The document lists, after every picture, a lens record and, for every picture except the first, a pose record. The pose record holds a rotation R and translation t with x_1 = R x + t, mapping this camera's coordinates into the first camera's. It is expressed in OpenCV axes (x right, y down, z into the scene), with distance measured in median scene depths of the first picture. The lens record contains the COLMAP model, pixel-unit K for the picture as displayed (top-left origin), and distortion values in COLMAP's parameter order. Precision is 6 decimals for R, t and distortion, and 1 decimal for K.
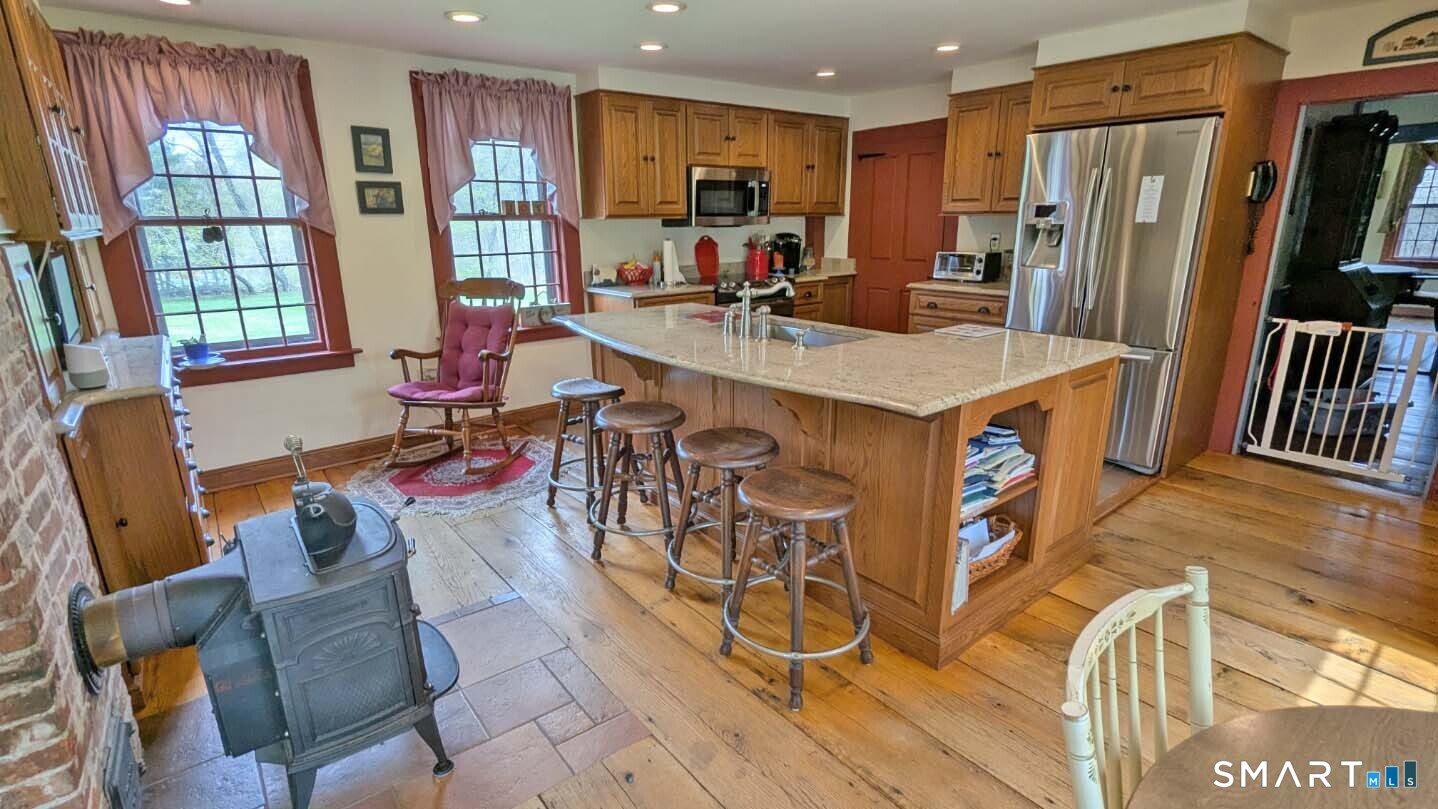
lens RADIAL K [[677.4, 0, 712.7], [0, 677.4, 408.5], [0, 0, 1]] dist [0.000271, -0.000965]
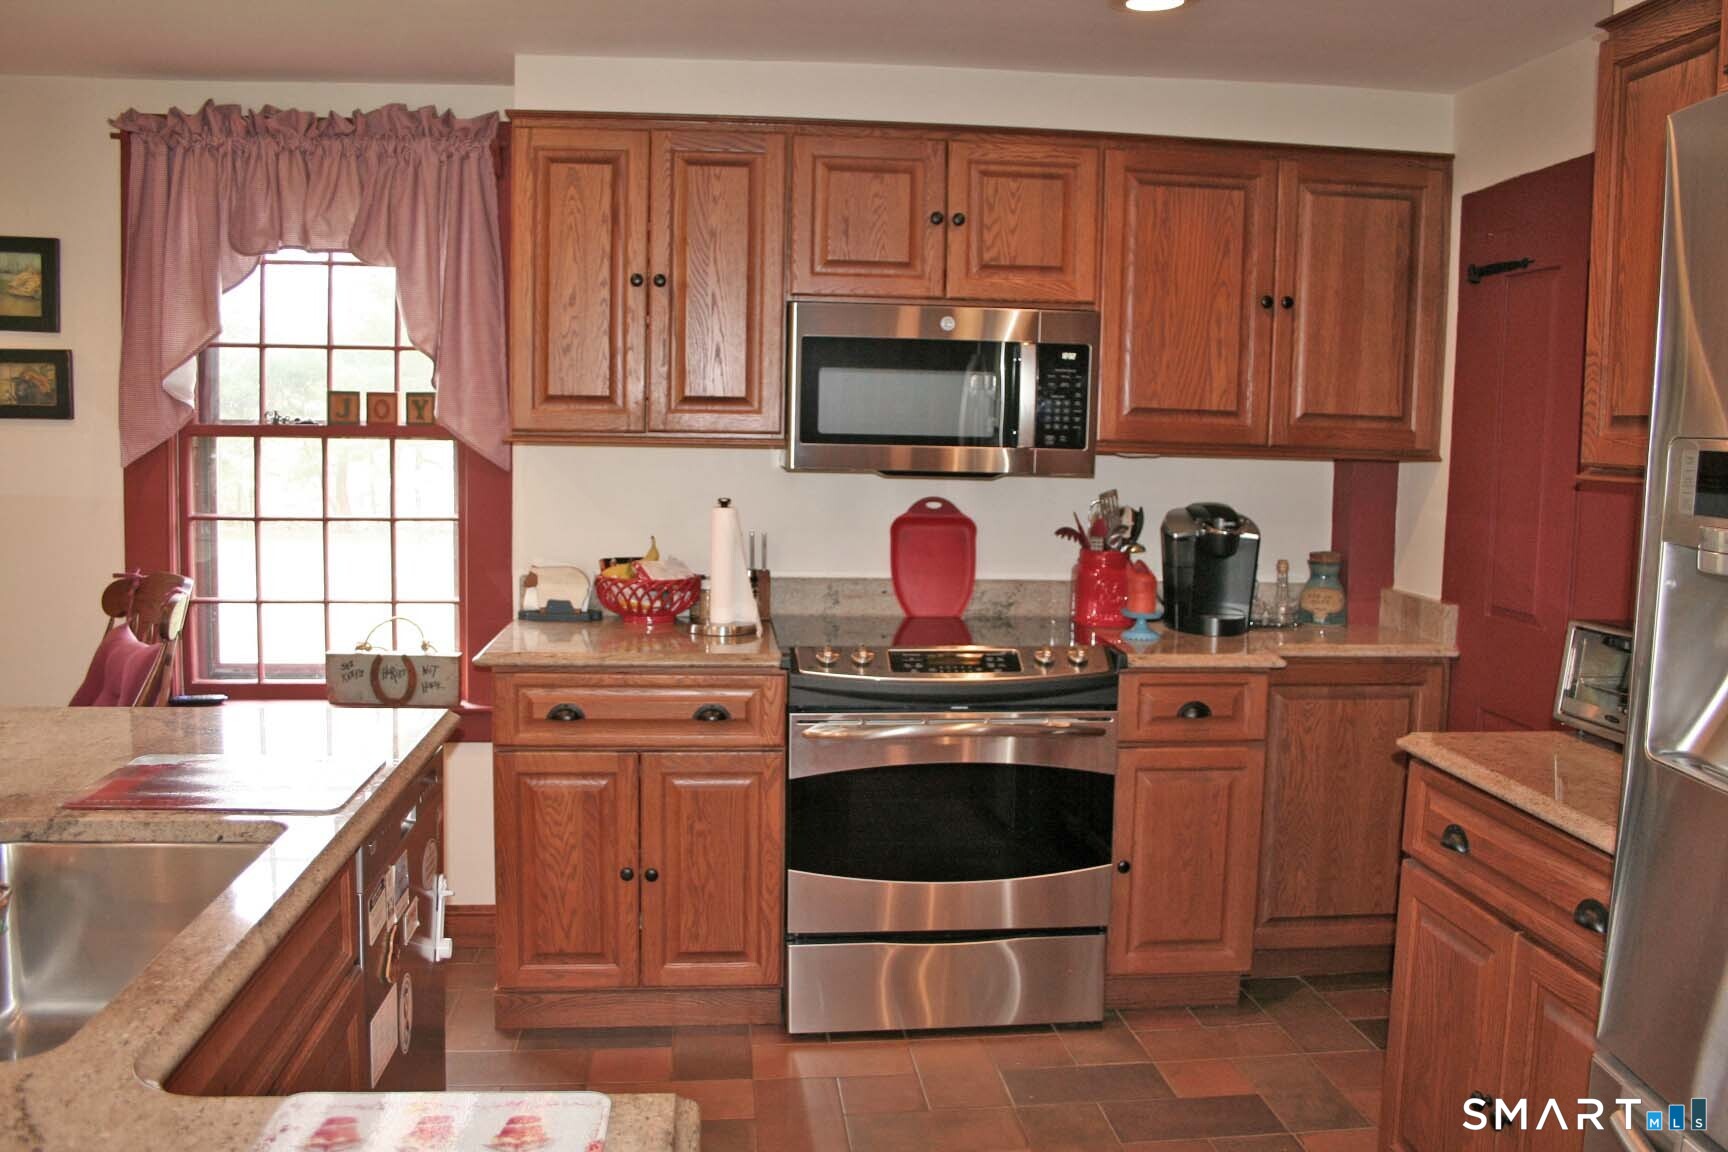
lens RADIAL K [[1439.5, 0, 865.3], [0, 1439.5, 576.0], [0, 0, 1]] dist [-0.091889, 0.010273]
pose [[0.837513, 0.085003, -0.539766, 0.400770], [-0.177087, 0.976735, -0.120954, -0.140650], [0.516926, 0.196886, 0.833080, 0.441229]]
